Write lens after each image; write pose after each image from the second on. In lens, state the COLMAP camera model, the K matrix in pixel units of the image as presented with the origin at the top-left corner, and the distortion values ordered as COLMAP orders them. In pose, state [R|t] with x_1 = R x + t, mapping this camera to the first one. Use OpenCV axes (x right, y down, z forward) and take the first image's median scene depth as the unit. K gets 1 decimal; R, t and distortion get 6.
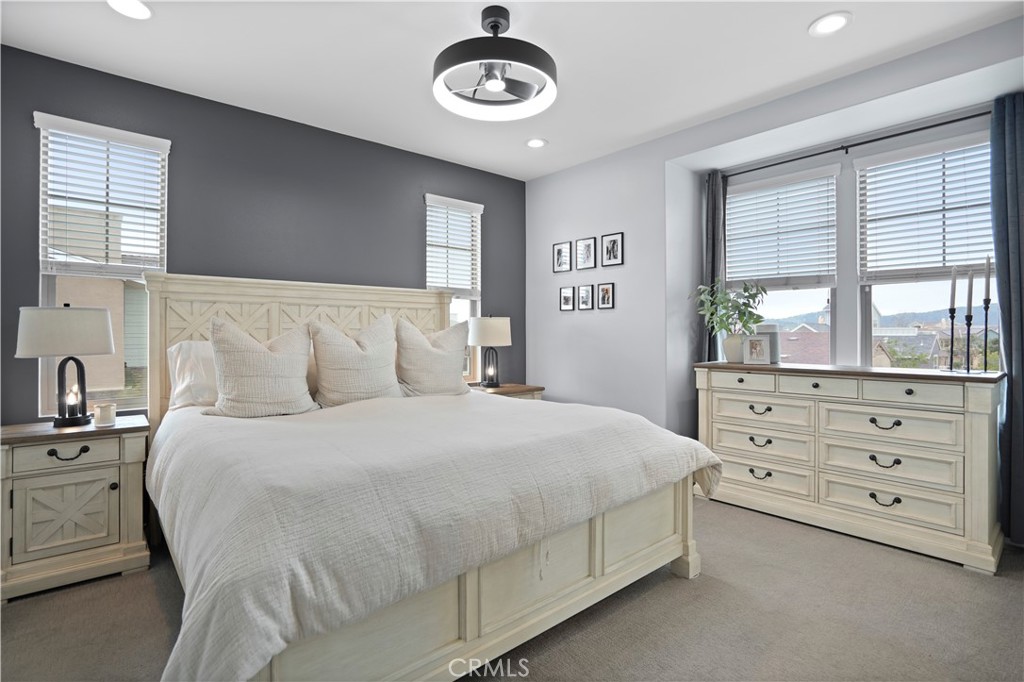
lens RADIAL K [[487.7, 0, 513.2], [0, 487.7, 333.5], [0, 0, 1]] dist [-0.017471, 0.000573]
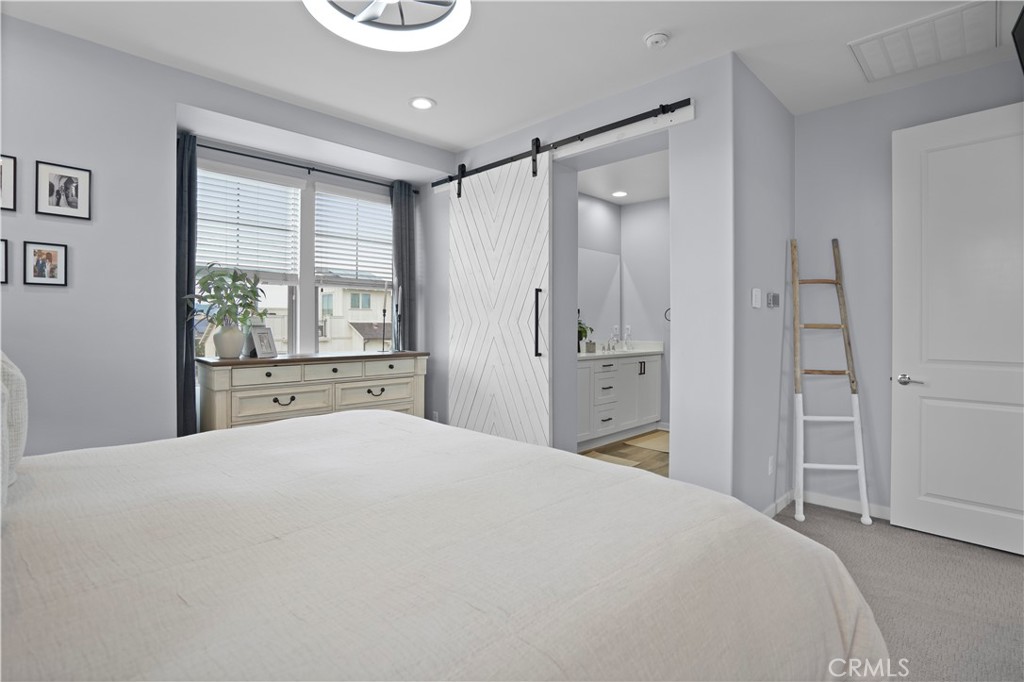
lens RADIAL K [[491.8, 0, 511.7], [0, 491.8, 328.2], [0, 0, 1]] dist [-0.066849, 0.025159]
pose [[-0.058510, -0.006997, 0.998262, -0.463379], [-0.002257, 0.999974, 0.006876, -0.003573], [-0.998284, -0.001851, -0.058524, 0.504033]]
